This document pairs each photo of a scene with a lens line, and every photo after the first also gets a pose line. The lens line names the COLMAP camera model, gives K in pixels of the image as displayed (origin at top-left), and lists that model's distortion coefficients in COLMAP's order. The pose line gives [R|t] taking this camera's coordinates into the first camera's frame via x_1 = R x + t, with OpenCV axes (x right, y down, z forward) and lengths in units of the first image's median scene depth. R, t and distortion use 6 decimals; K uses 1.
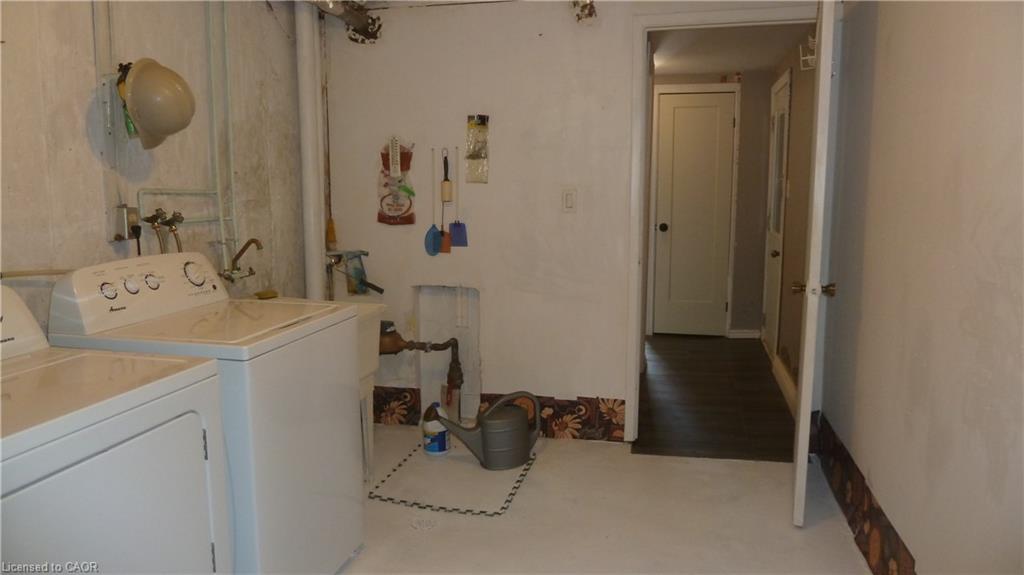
lens RADIAL K [[704.3, 0, 510.7], [0, 704.3, 288.3], [0, 0, 1]] dist [-0.043098, 0.010688]
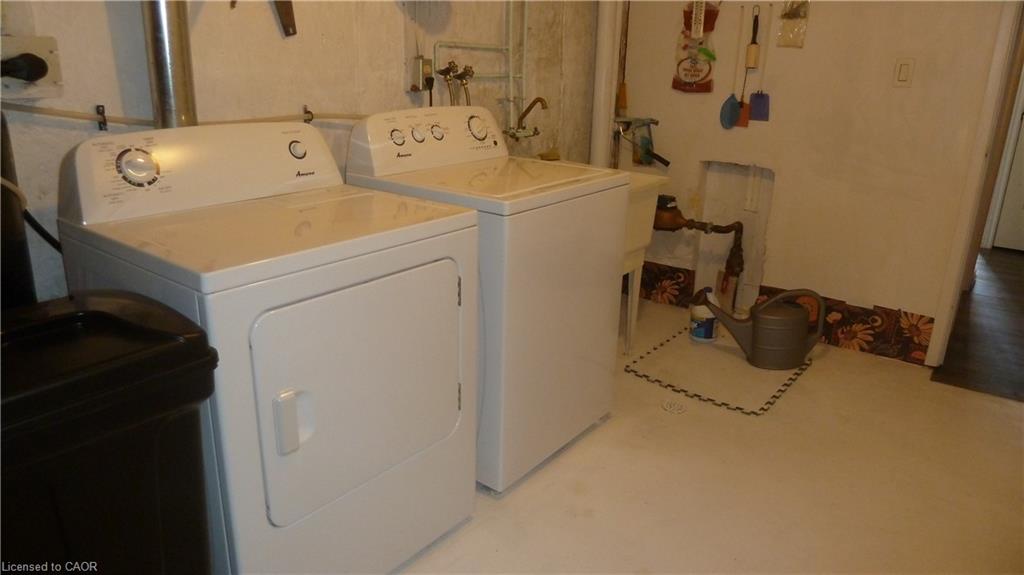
lens RADIAL K [[704.3, 0, 508.2], [0, 704.3, 287.6], [0, 0, 1]] dist [-0.043098, 0.010688]
pose [[0.907824, 0.151124, -0.391175, 0.018126], [-0.081646, 0.978653, 0.188606, 0.007294], [0.411327, -0.139283, 0.900783, 0.041675]]
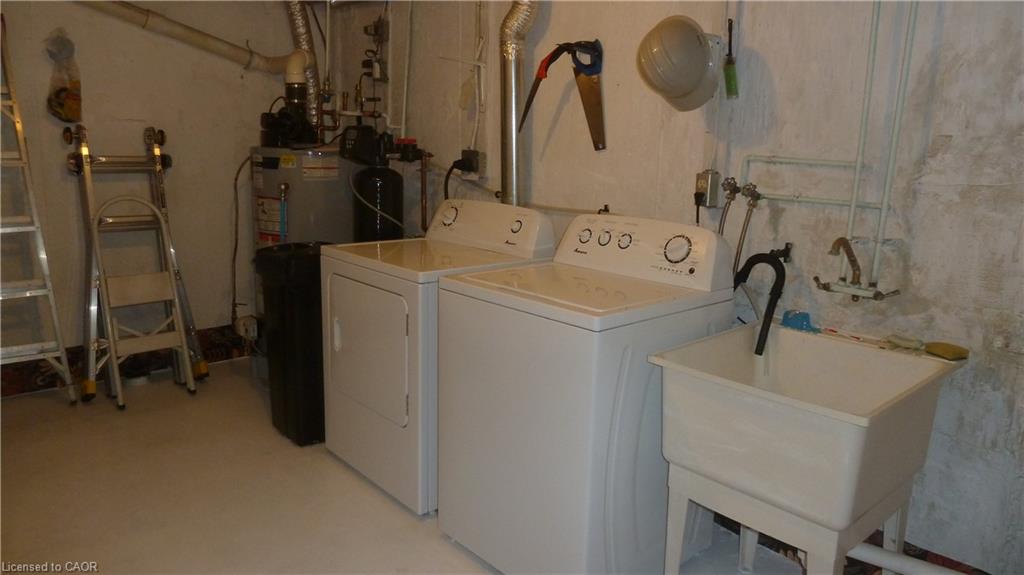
lens RADIAL K [[704.3, 0, 512.2], [0, 704.3, 287.1], [0, 0, 1]] dist [-0.043098, 0.010688]
pose [[-0.573545, 0.155058, -0.804365, 0.289084], [-0.138388, 0.949469, 0.281706, -0.141549], [0.807400, 0.272886, -0.523105, 0.929560]]
